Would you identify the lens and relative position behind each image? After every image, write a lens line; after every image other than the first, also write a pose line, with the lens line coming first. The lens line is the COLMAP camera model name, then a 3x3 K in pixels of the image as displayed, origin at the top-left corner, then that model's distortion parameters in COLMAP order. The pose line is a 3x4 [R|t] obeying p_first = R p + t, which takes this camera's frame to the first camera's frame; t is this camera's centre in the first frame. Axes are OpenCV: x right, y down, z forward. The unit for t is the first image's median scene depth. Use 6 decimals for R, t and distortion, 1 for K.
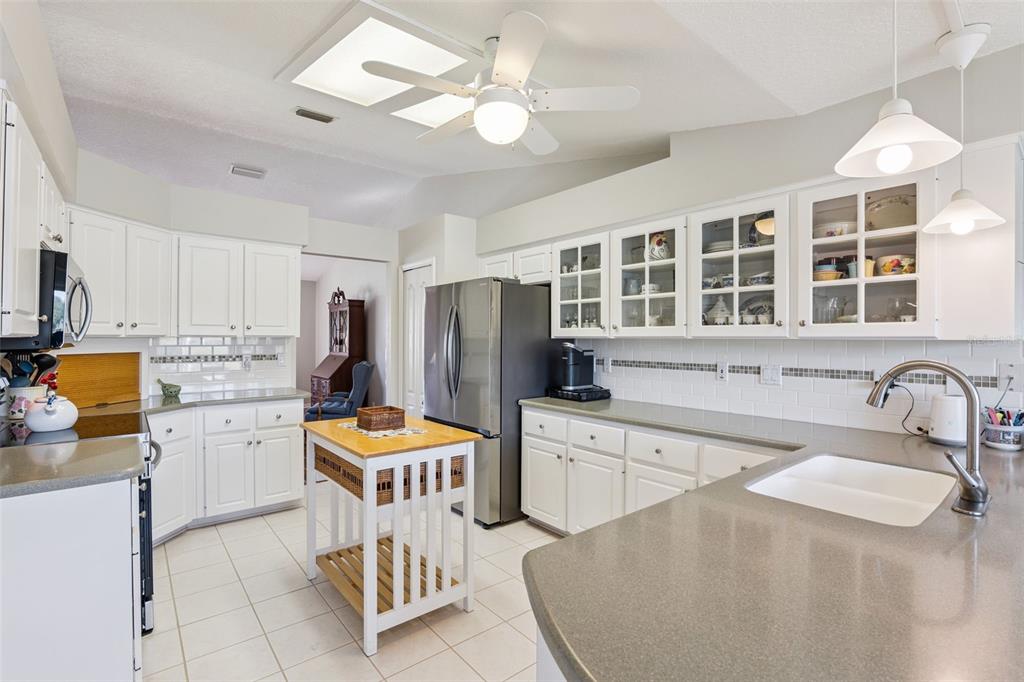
lens RADIAL K [[474.2, 0, 515.9], [0, 474.2, 338.1], [0, 0, 1]] dist [-0.019534, 0.005895]
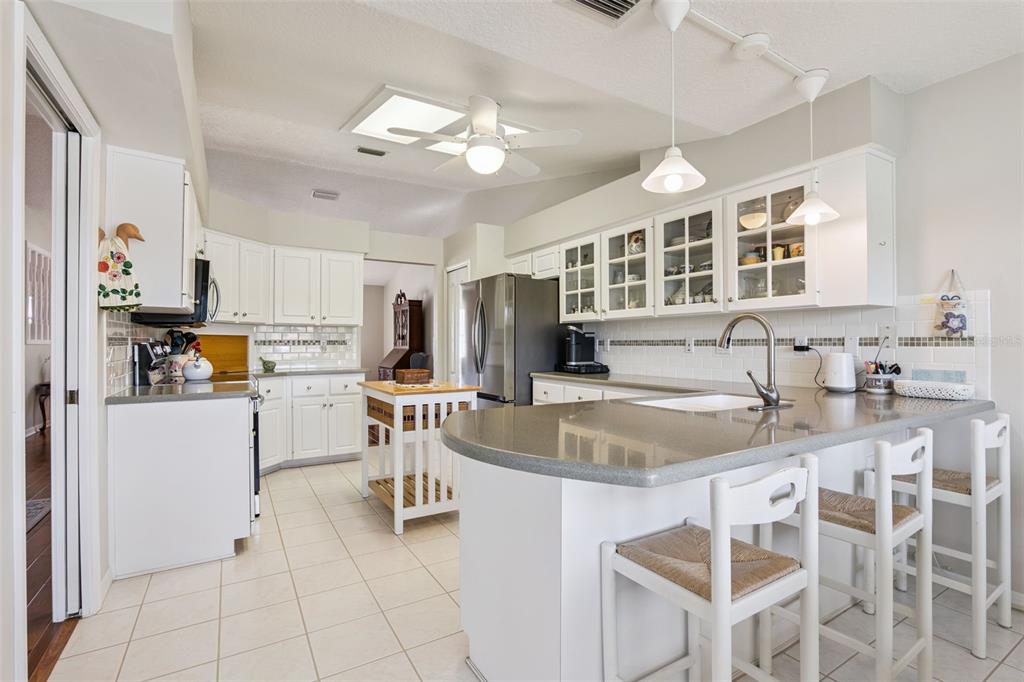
lens RADIAL K [[474.2, 0, 515.9], [0, 474.2, 338.1], [0, 0, 1]] dist [-0.019534, 0.005895]
pose [[0.989461, -0.007071, -0.144629, 0.160987], [0.005509, 0.999922, -0.011200, 0.058929], [0.144697, 0.010285, 0.989423, -0.235611]]
